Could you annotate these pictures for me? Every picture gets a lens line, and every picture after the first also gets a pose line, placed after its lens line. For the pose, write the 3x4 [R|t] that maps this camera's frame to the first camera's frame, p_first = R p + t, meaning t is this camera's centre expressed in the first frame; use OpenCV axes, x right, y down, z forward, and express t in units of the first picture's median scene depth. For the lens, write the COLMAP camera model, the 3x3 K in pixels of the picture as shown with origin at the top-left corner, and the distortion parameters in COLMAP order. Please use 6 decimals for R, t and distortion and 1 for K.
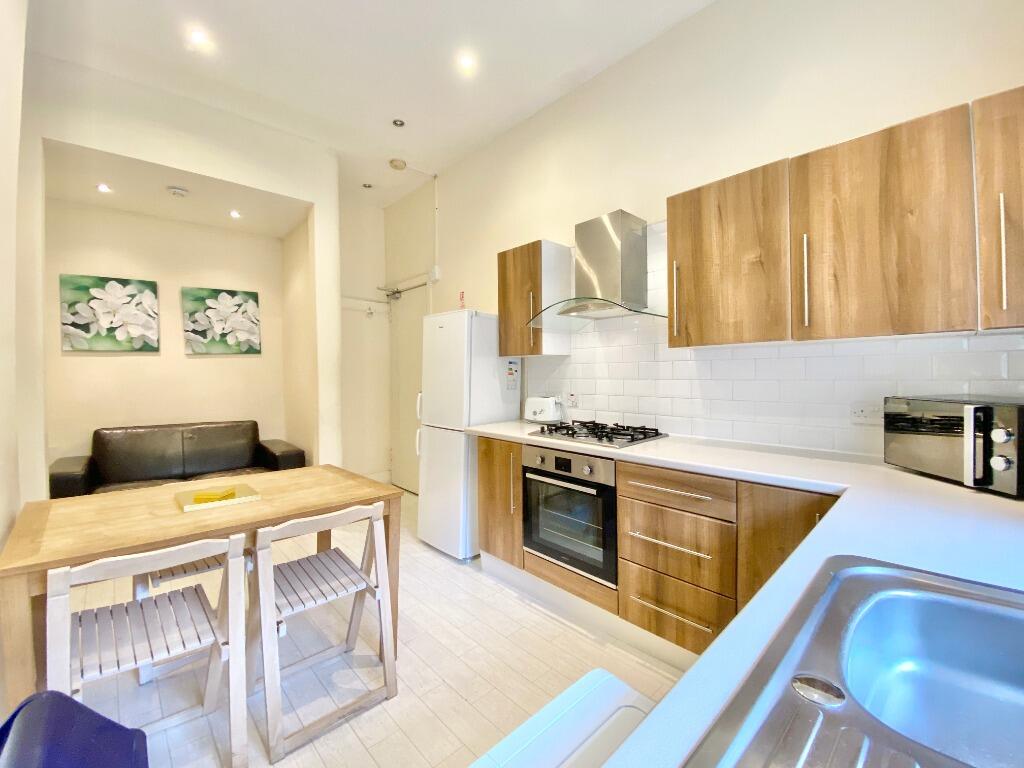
lens RADIAL K [[413.9, 0, 512.0], [0, 413.9, 384.0], [0, 0, 1]] dist [0.000398, 0.000077]
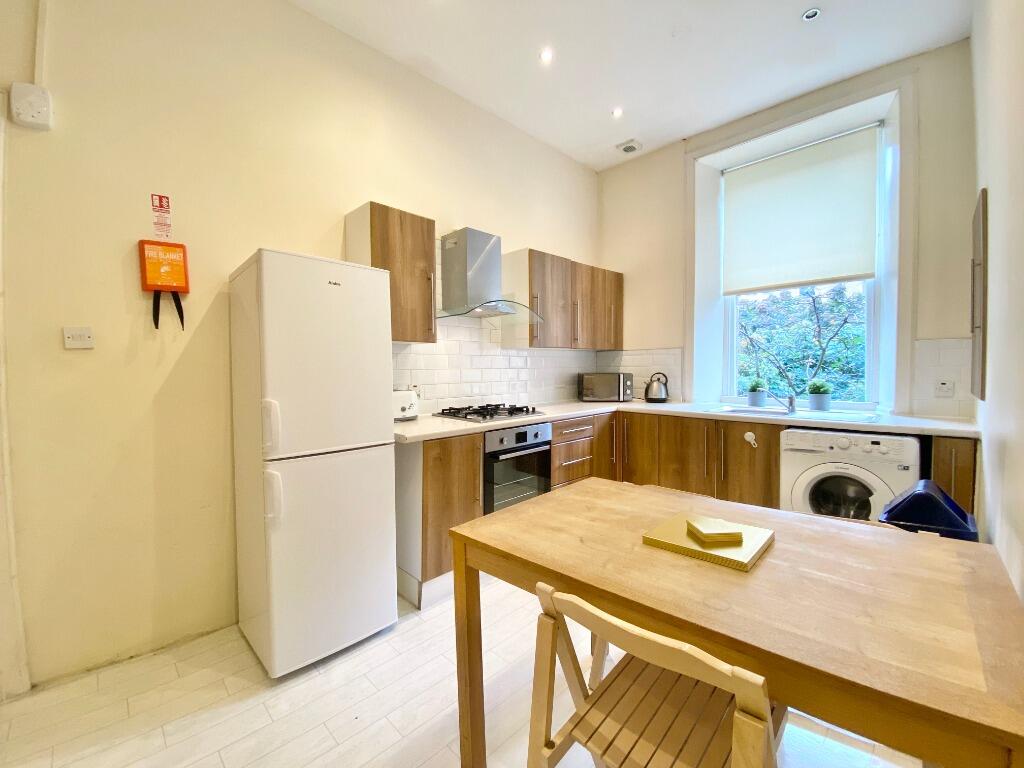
lens RADIAL K [[423.1, 0, 506.8], [0, 423.1, 373.1], [0, 0, 1]] dist [-0.001198, -0.000176]
pose [[-0.060068, -0.004675, 0.998183, -1.078368], [0.039793, 0.999183, 0.007075, -0.003016], [-0.997401, 0.040146, -0.059833, 1.080254]]
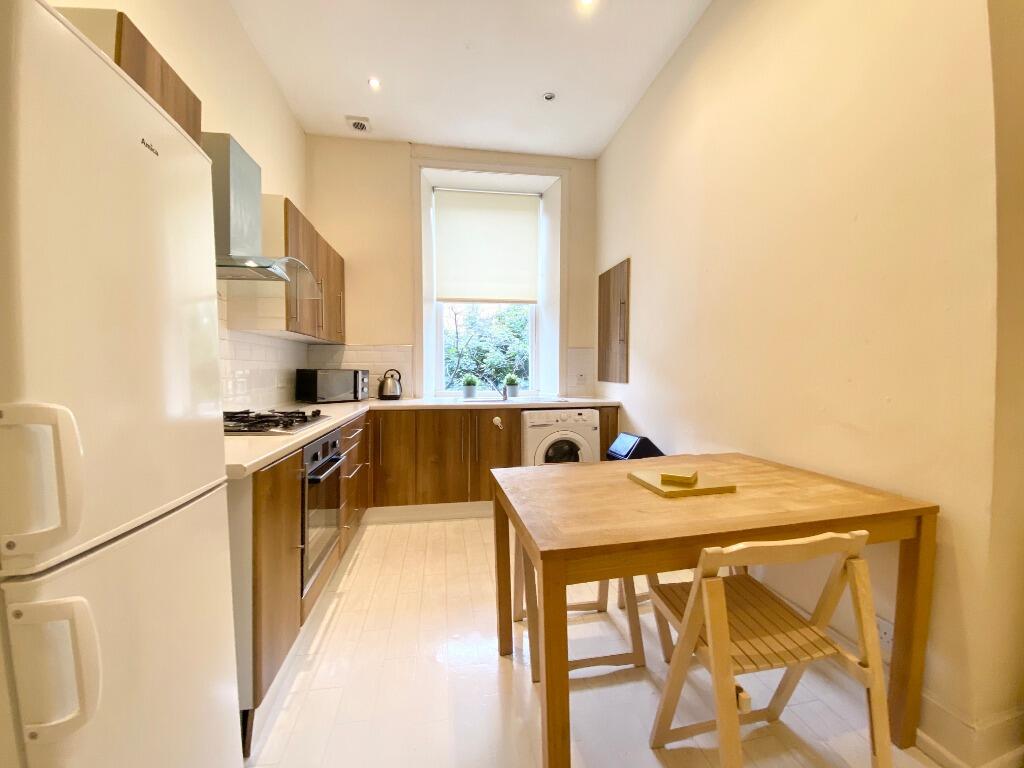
lens RADIAL K [[413.9, 0, 512.0], [0, 413.9, 384.0], [0, 0, 1]] dist [0.000398, 0.000077]
pose [[-0.844748, -0.007482, 0.535112, -0.718187], [0.025500, 0.998204, 0.054213, 0.012488], [-0.534557, 0.059442, -0.843040, 1.492001]]
